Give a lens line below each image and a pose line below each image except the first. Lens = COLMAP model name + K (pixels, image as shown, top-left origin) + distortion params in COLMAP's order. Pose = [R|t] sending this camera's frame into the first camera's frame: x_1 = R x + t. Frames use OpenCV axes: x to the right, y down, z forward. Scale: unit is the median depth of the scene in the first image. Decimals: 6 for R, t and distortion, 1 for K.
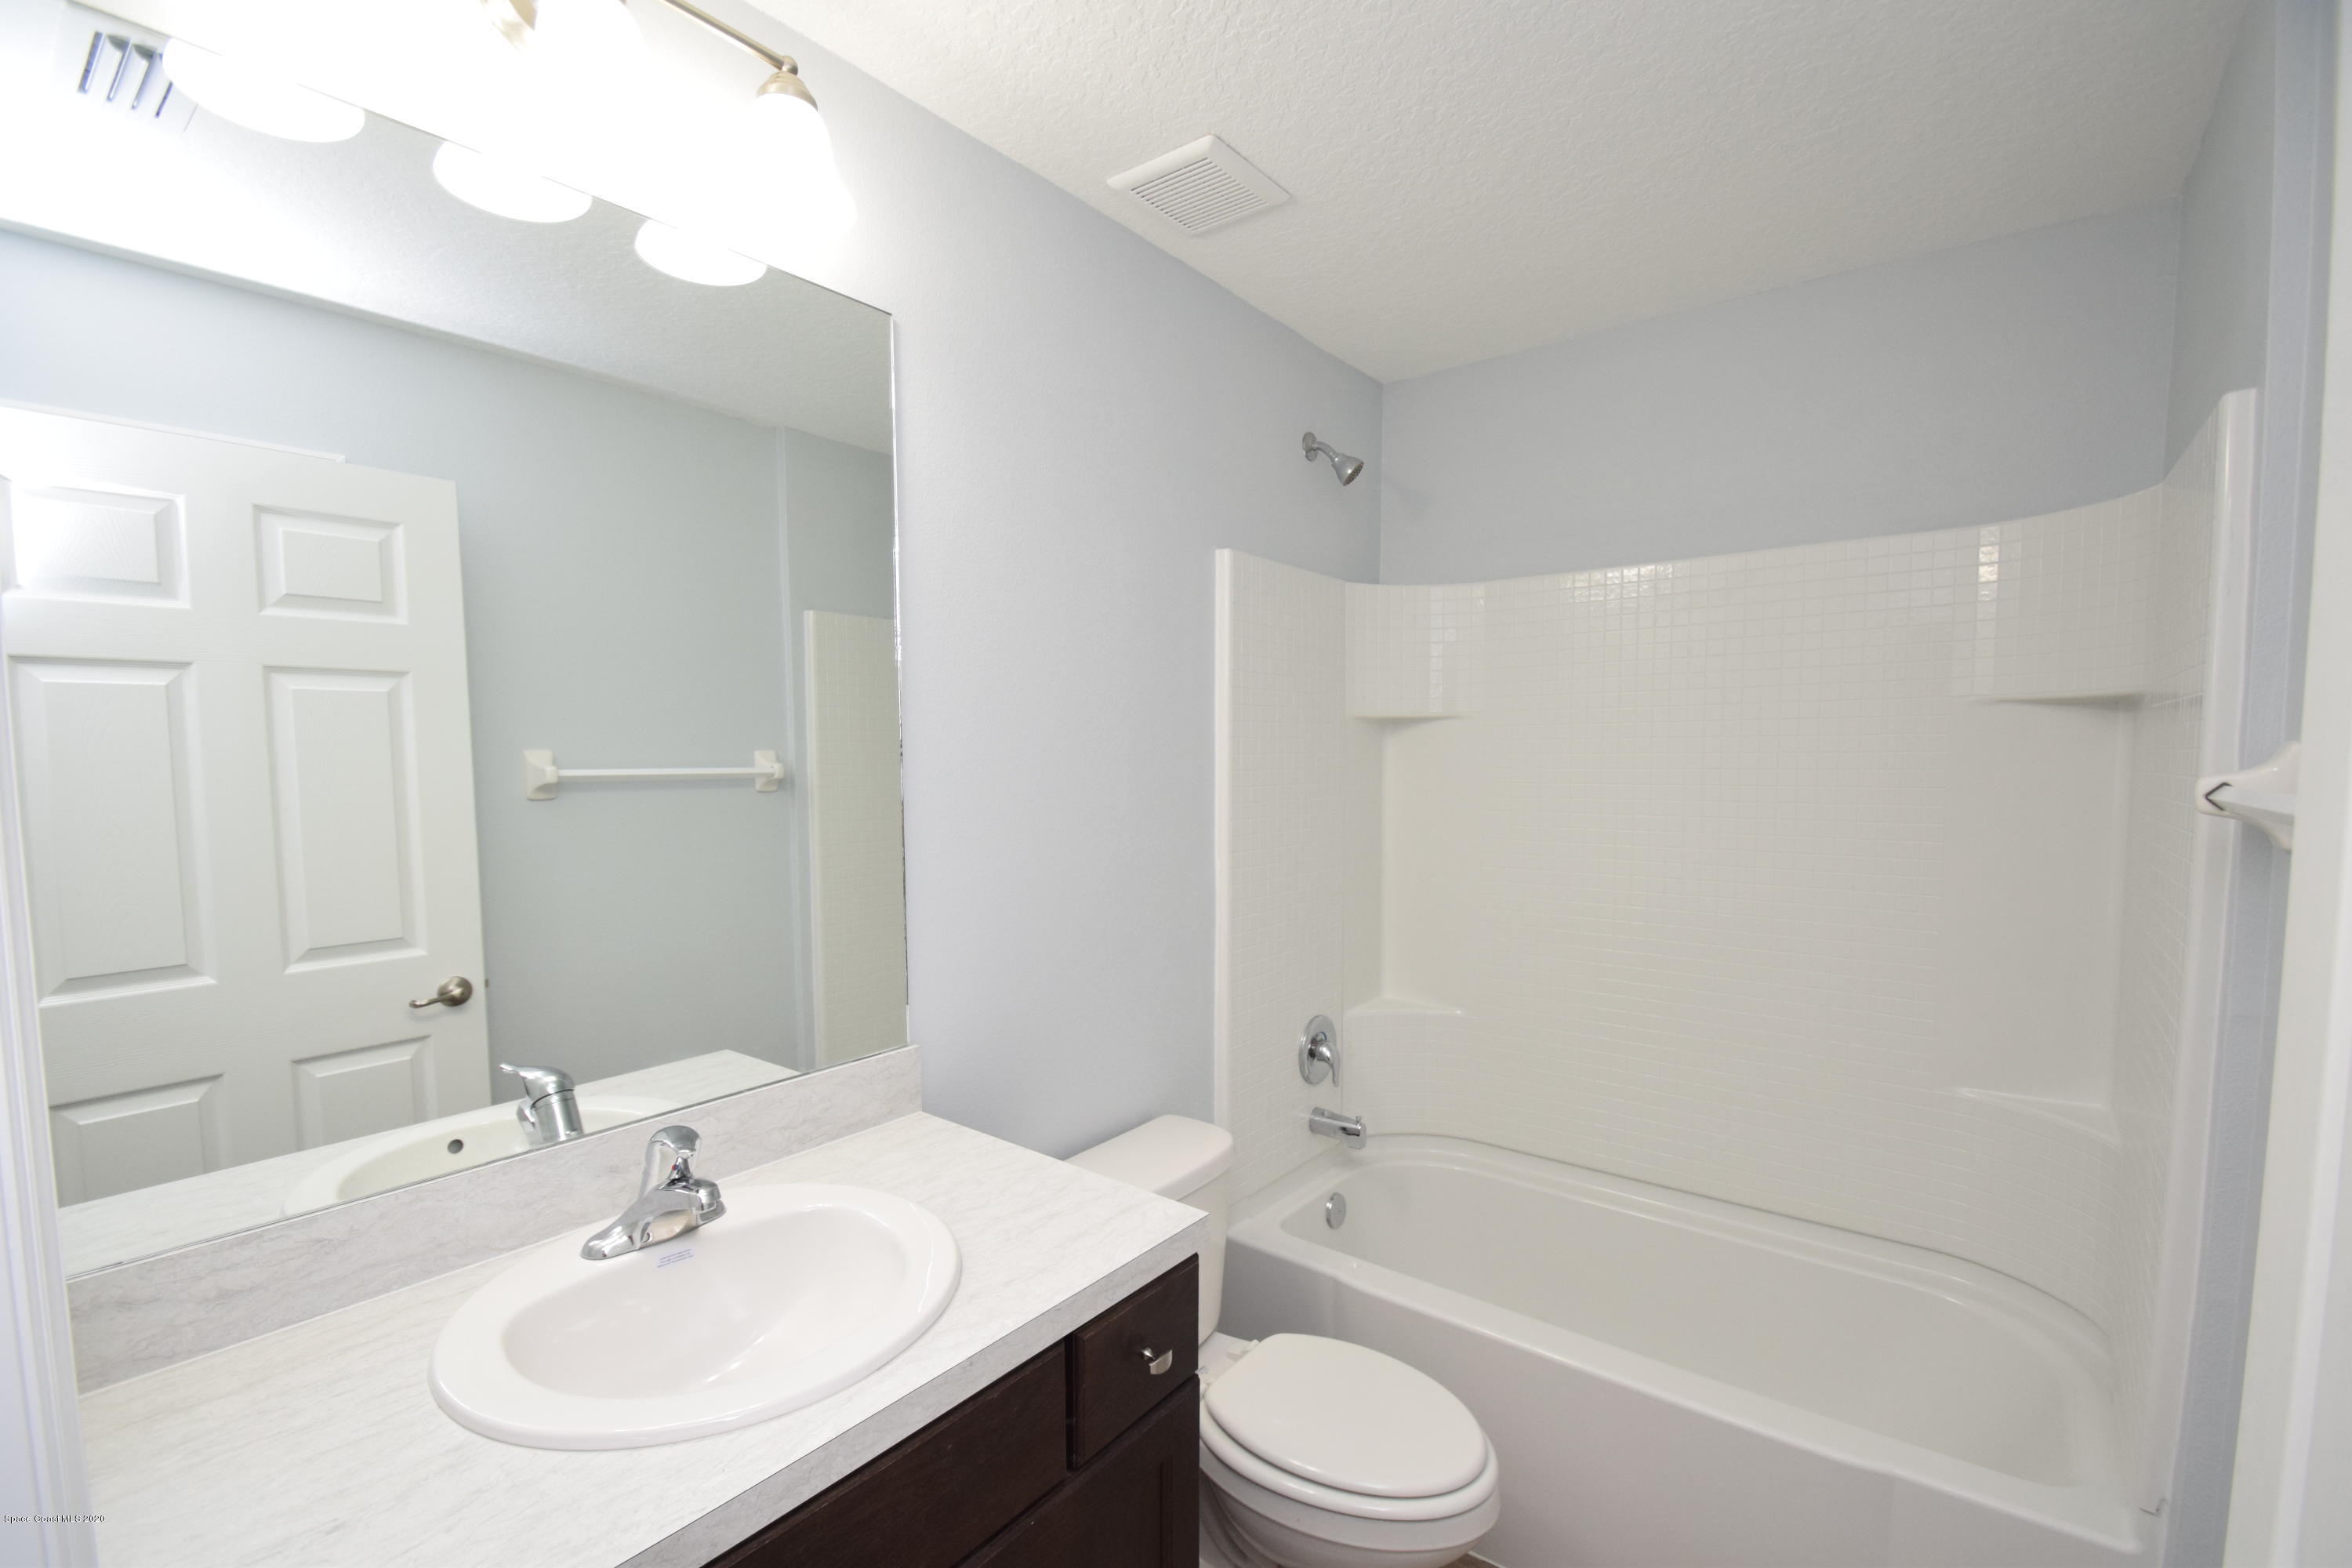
lens RADIAL K [[1026.1, 0, 1162.5], [0, 1026.1, 833.8], [0, 0, 1]] dist [0.014287, -0.016753]
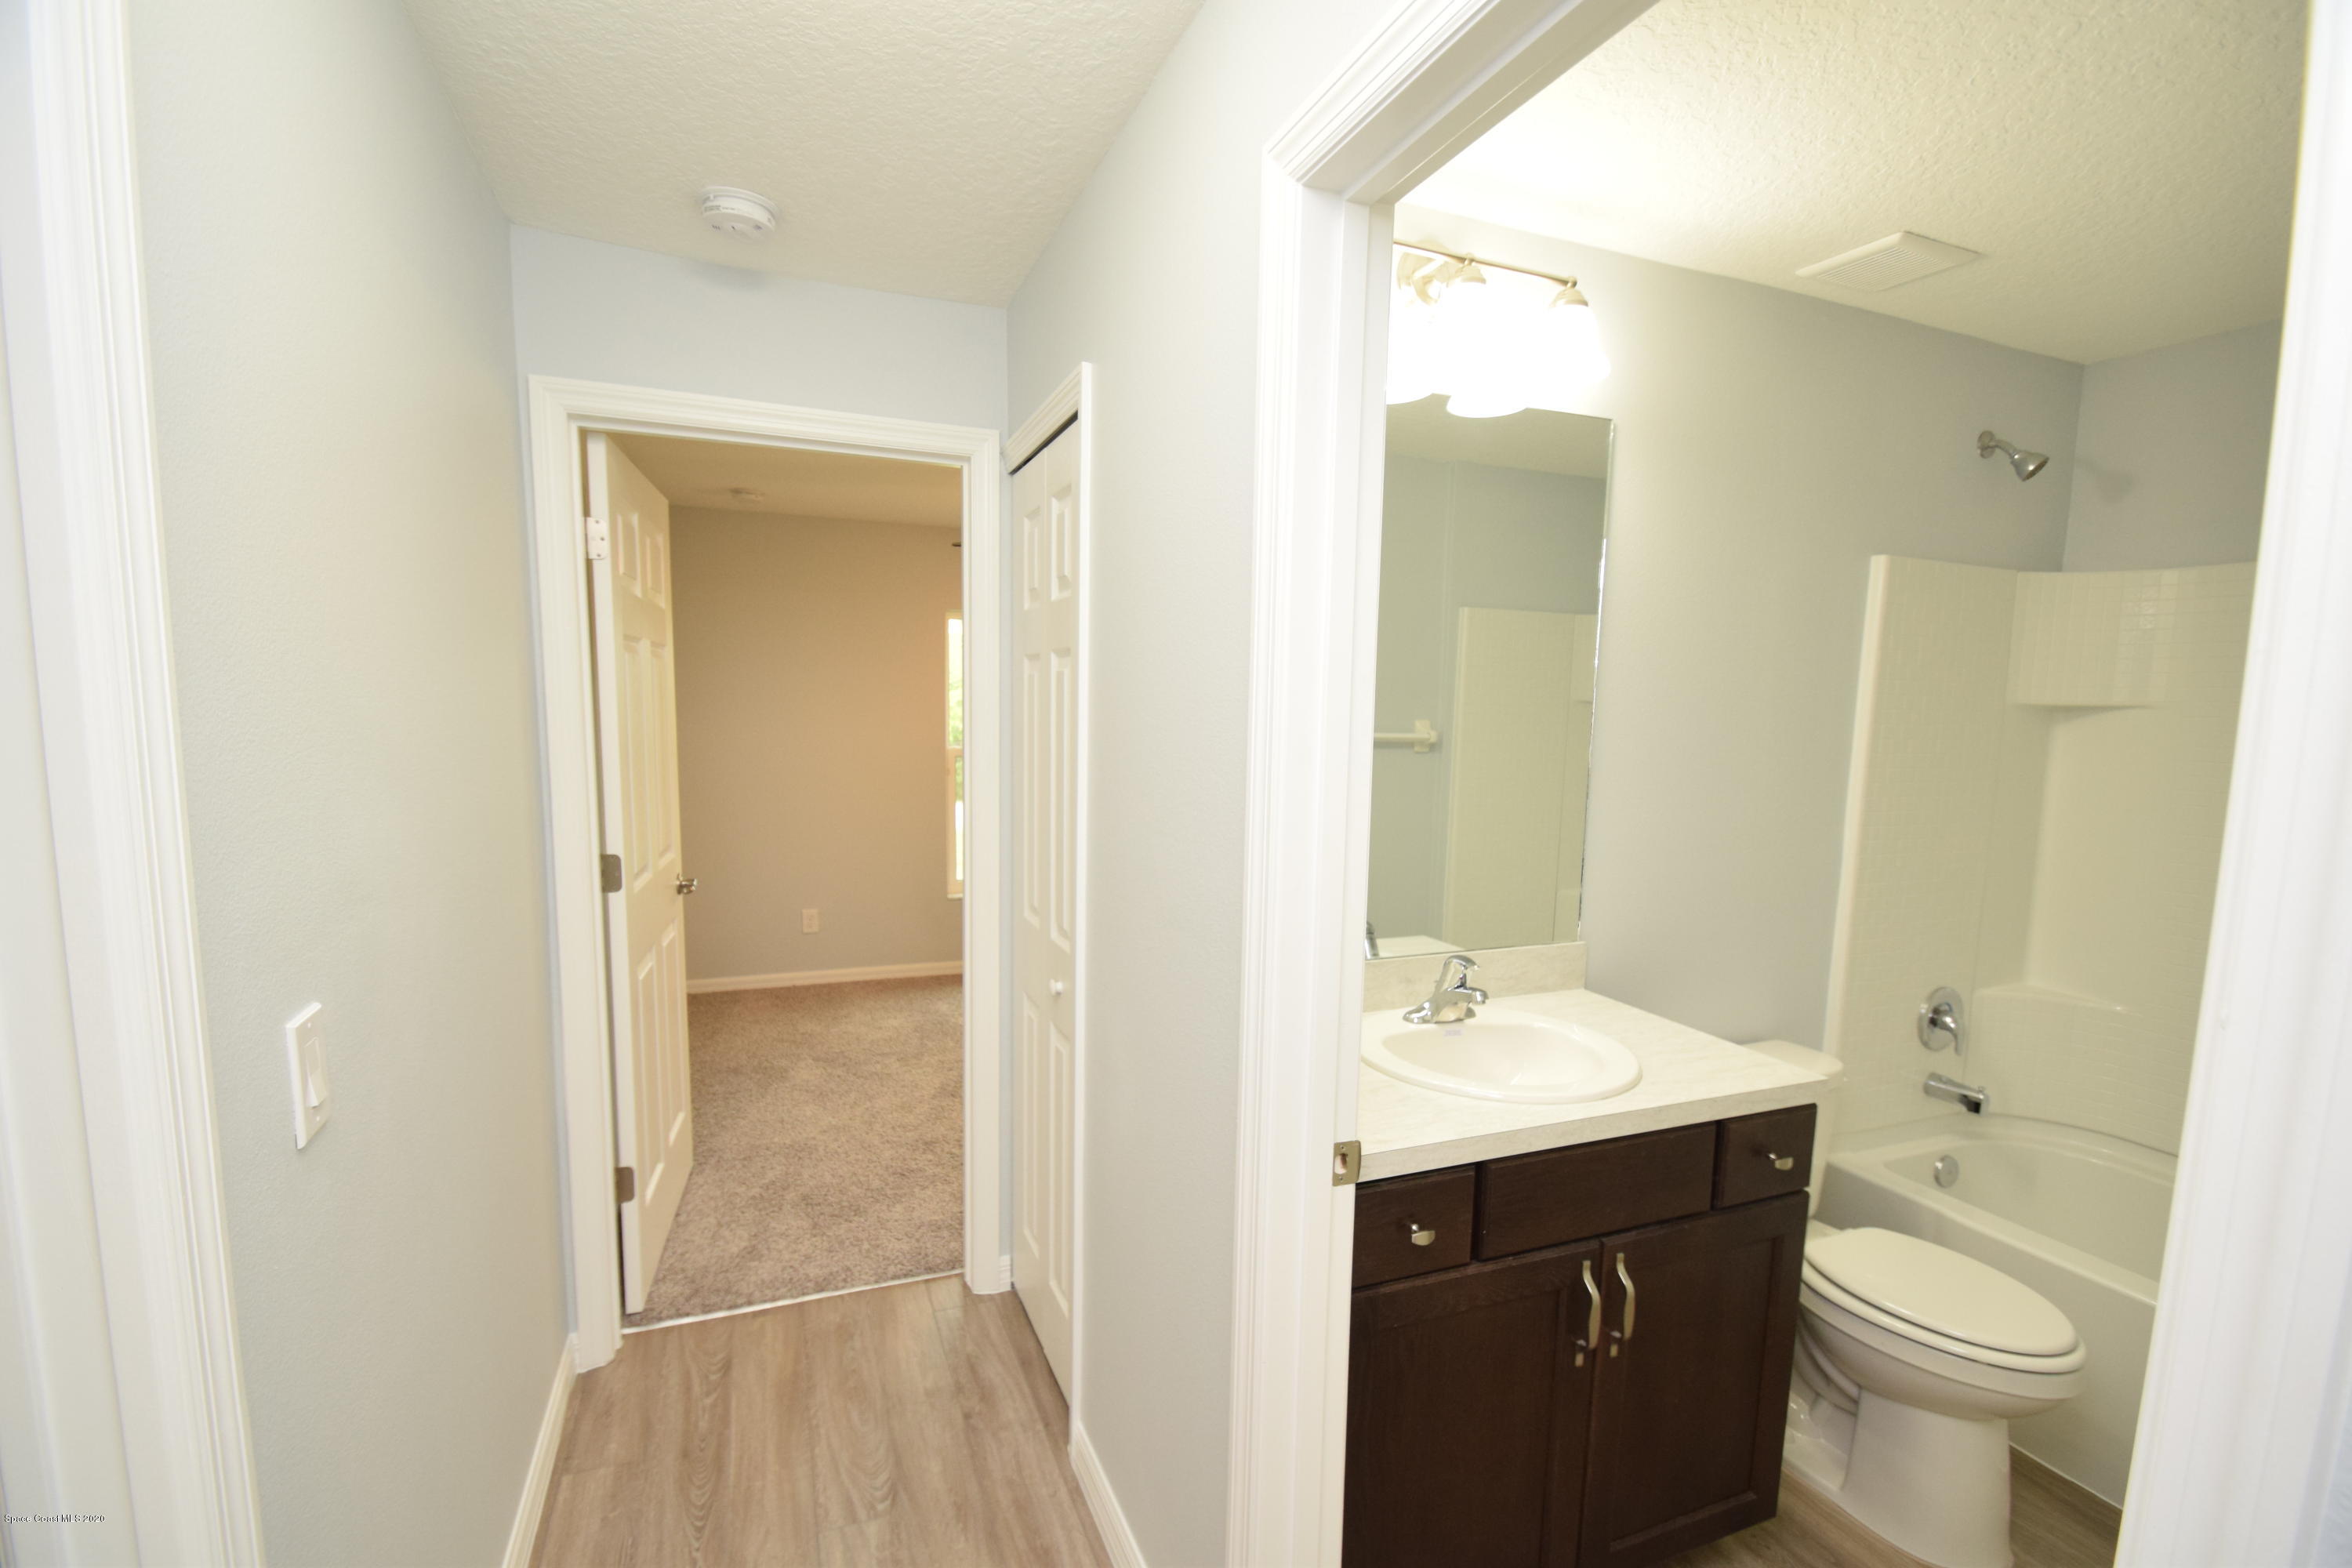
lens RADIAL K [[1026.1, 0, 1156.1], [0, 1026.1, 822.9], [0, 0, 1]] dist [0.014287, -0.016753]
pose [[0.865365, 0.077786, -0.495068, -0.055626], [-0.062961, 0.996928, 0.046585, 0.013748], [0.497170, -0.009143, 0.867605, -0.452296]]
